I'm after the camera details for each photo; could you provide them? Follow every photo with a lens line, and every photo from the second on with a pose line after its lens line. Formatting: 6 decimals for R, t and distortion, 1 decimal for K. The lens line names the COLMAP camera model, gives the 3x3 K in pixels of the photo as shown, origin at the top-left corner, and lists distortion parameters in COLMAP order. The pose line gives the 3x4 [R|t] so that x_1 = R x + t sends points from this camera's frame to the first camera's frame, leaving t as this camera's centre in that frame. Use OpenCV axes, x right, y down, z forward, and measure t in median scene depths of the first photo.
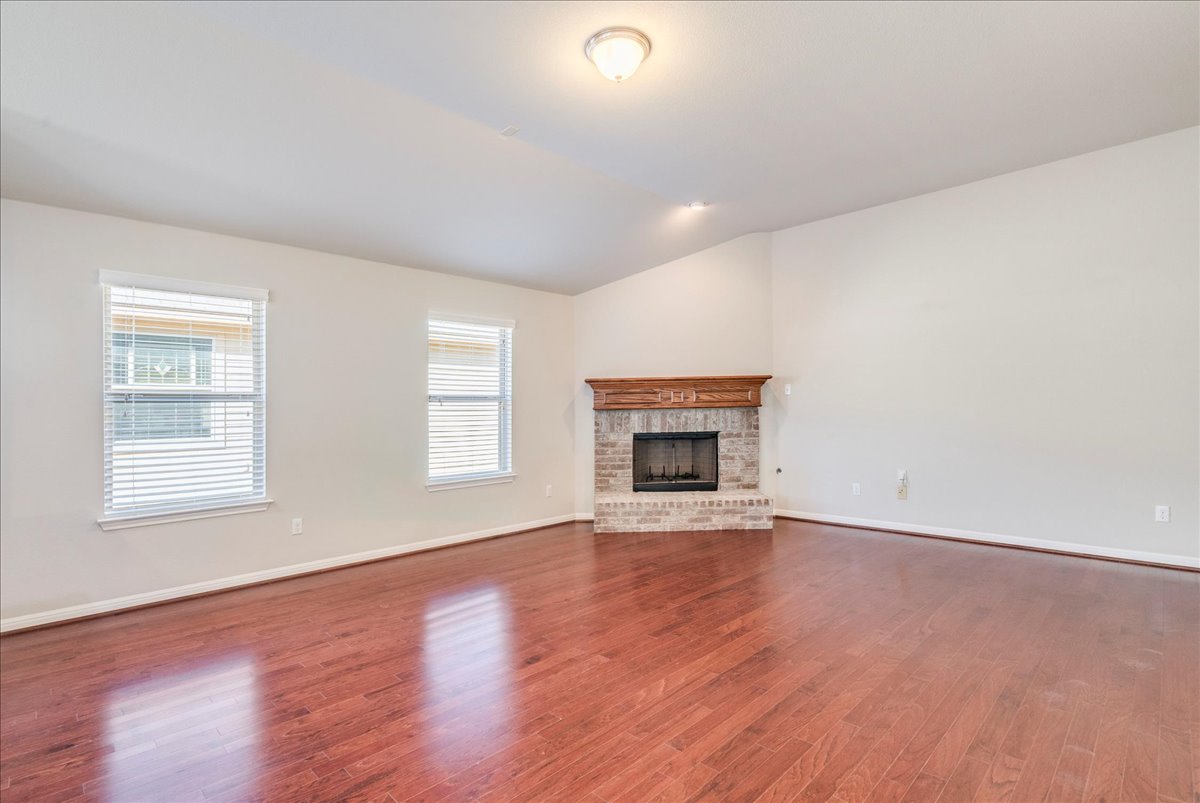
lens RADIAL K [[566.2, 0, 603.6], [0, 566.2, 418.4], [0, 0, 1]] dist [-0.002804, -0.000033]
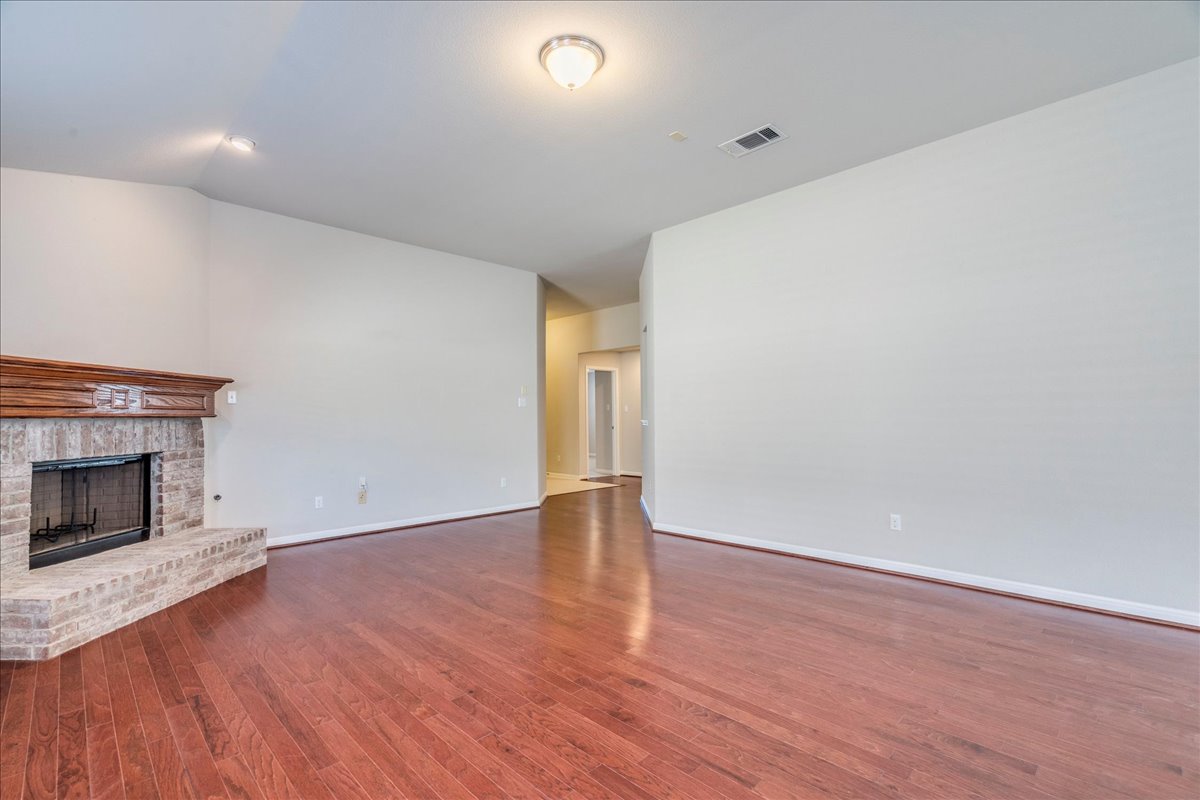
lens RADIAL K [[545.4, 0, 579.2], [0, 545.4, 422.3], [0, 0, 1]] dist [-0.001568, 0.000164]
pose [[0.033840, 0.011087, 0.999366, -0.456448], [0.019981, 0.999731, -0.011767, 0.004697], [-0.999228, 0.020366, 0.033609, 0.471004]]
